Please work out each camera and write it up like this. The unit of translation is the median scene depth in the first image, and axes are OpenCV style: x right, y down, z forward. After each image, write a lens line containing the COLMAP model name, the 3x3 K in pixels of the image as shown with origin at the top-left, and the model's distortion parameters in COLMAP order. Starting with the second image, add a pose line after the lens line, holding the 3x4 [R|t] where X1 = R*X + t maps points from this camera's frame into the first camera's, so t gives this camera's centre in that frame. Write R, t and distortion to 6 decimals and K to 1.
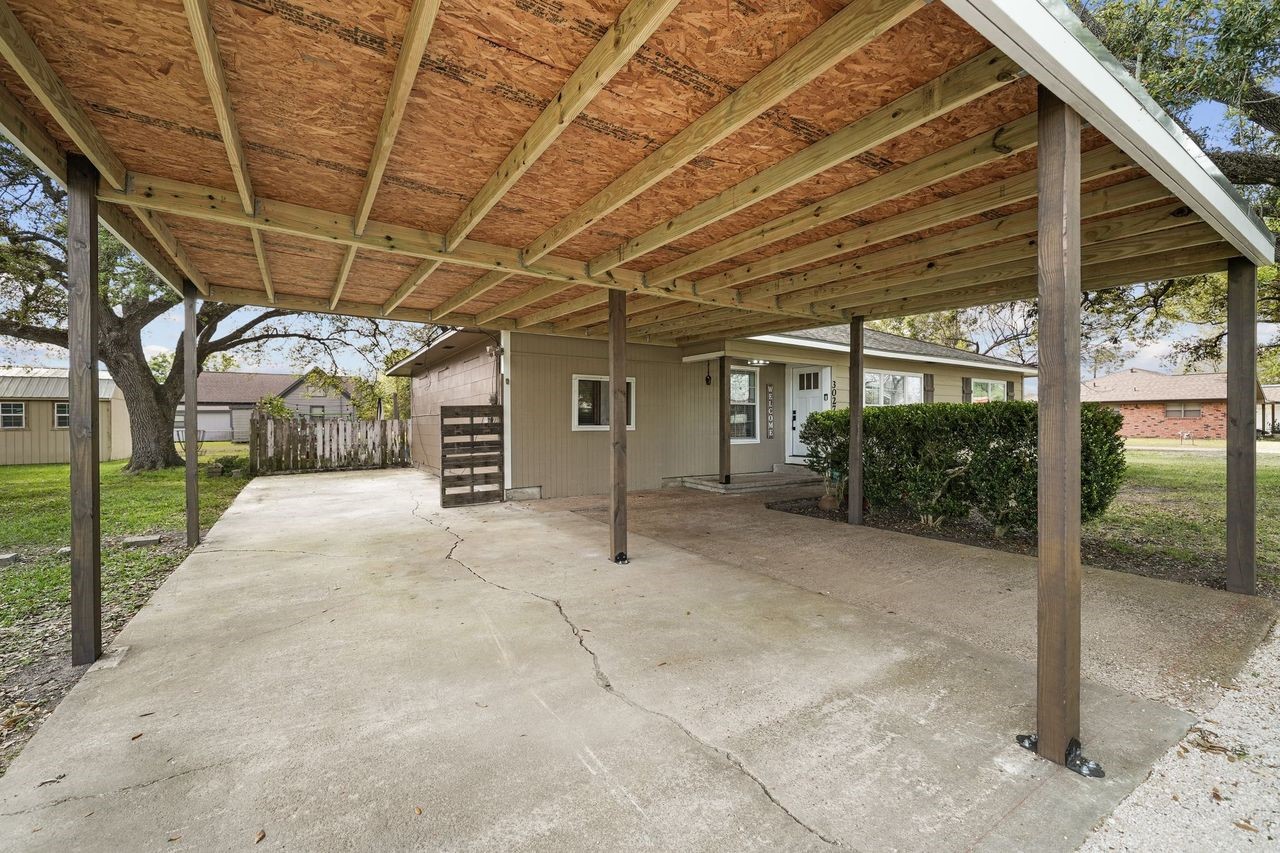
lens RADIAL K [[520.2, 0, 640.1], [0, 520.2, 420.4], [0, 0, 1]] dist [-0.001877, -0.000401]
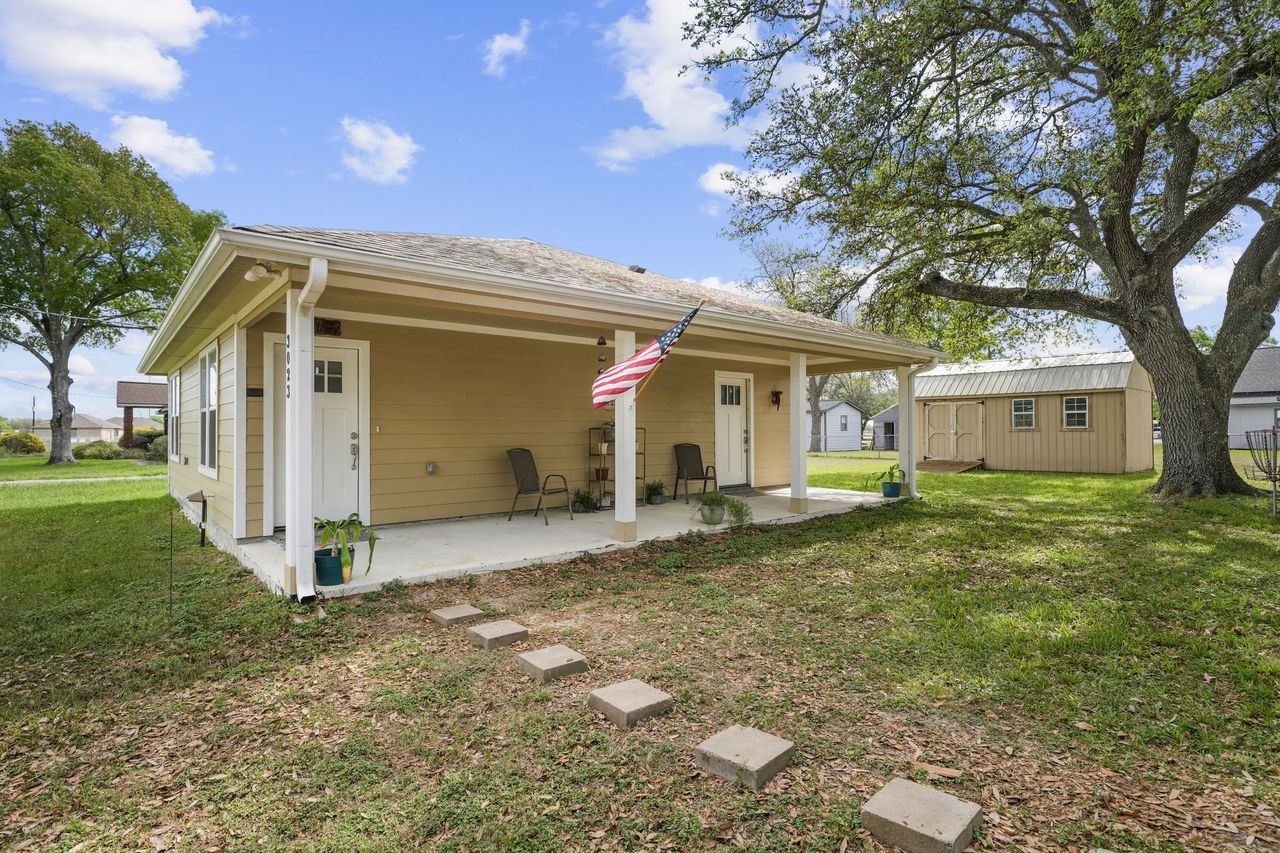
lens RADIAL K [[626.7, 0, 639.5], [0, 626.7, 425.1], [0, 0, 1]] dist [-0.000268, -0.000038]
pose [[0.132937, -0.005136, -0.991111, -0.309037], [0.009921, 0.999943, -0.003851, 0.008674], [0.991075, -0.009321, 0.132981, 0.268130]]
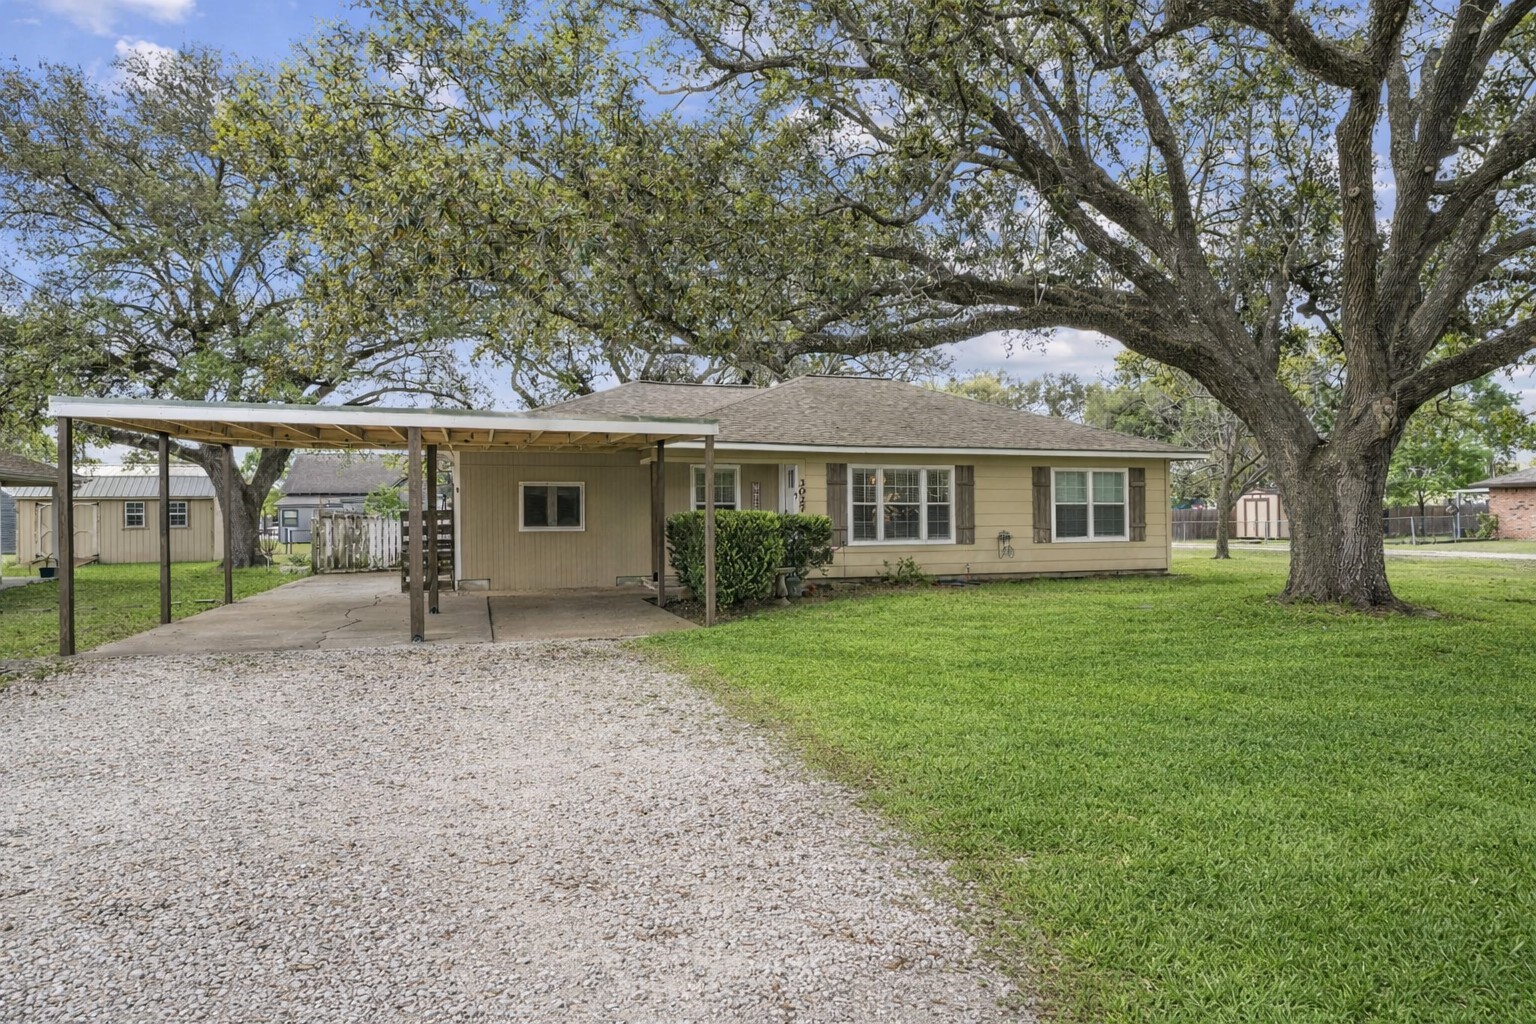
lens RADIAL K [[908.4, 0, 767.2], [0, 908.4, 511.8], [0, 0, 1]] dist [-0.033743, 0.000163]
pose [[0.966455, -0.004271, -0.256802, 0.535200], [0.004323, 0.999991, -0.000360, -0.011334], [0.256801, -0.000762, 0.966464, -0.458594]]
